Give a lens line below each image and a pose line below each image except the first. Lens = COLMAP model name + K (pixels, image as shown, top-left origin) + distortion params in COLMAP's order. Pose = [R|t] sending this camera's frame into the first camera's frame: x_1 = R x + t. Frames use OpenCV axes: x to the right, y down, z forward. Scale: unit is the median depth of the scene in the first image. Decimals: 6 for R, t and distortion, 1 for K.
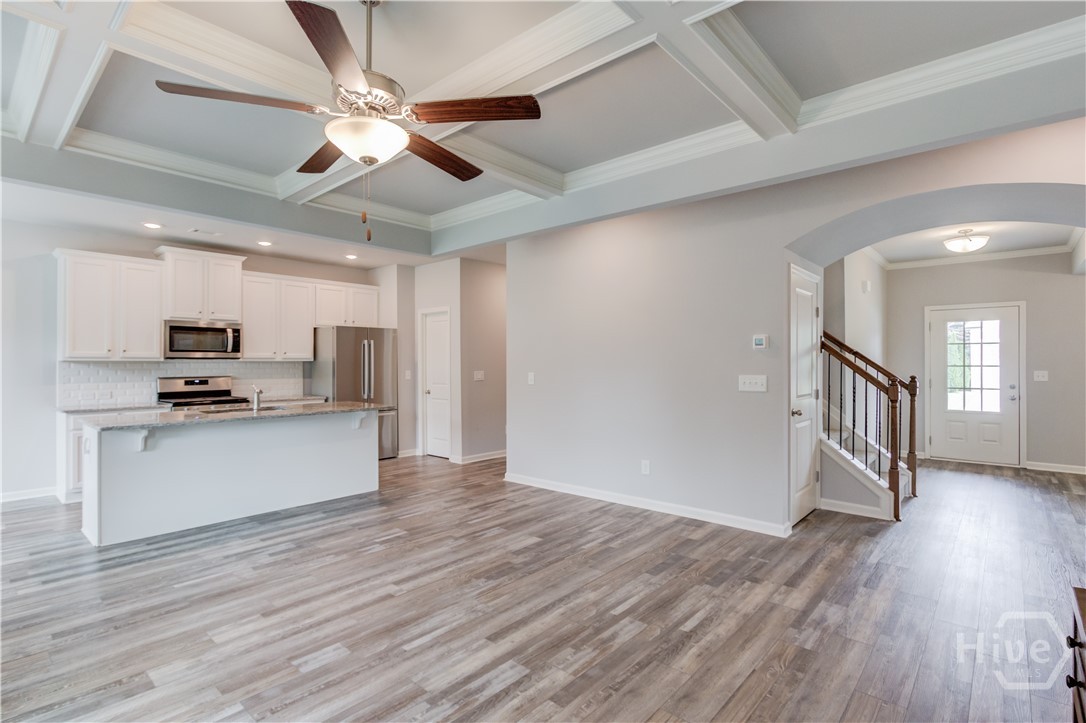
lens RADIAL K [[526.0, 0, 540.0], [0, 526.0, 365.5], [0, 0, 1]] dist [-0.000022, 0.004752]
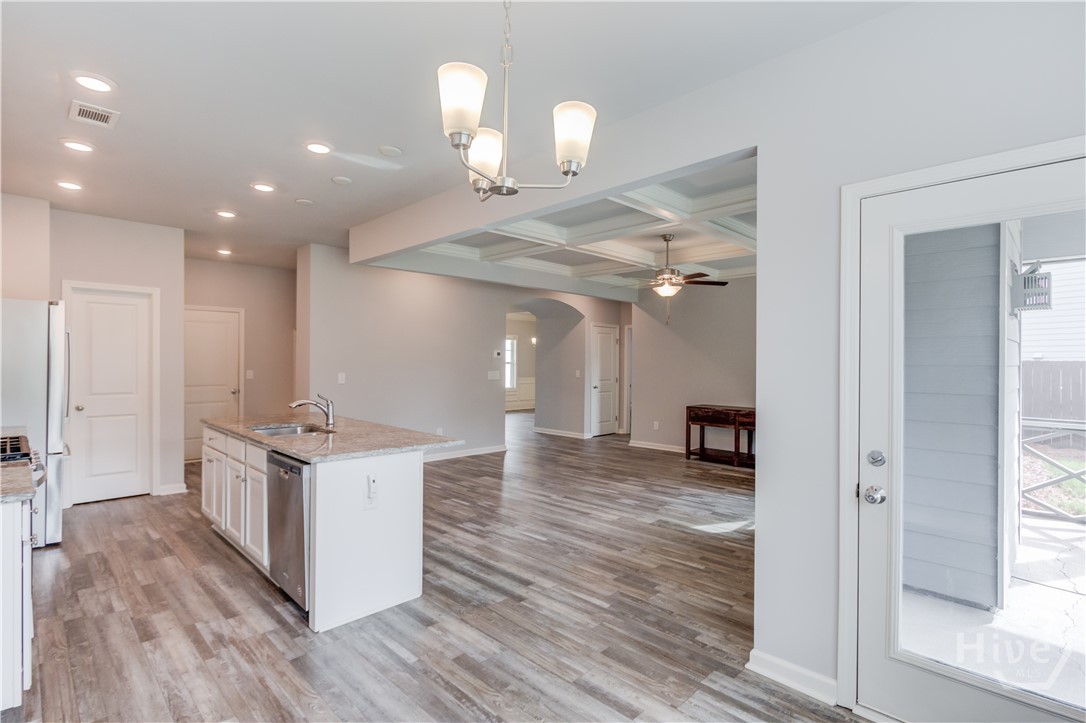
lens RADIAL K [[526.0, 0, 540.5], [0, 526.0, 360.8], [0, 0, 1]] dist [-0.000022, 0.004752]
pose [[0.059878, 0.000903, 0.998205, -2.061845], [-0.005979, 0.999982, -0.000546, -0.027612], [-0.998188, -0.005935, 0.059883, 0.963679]]
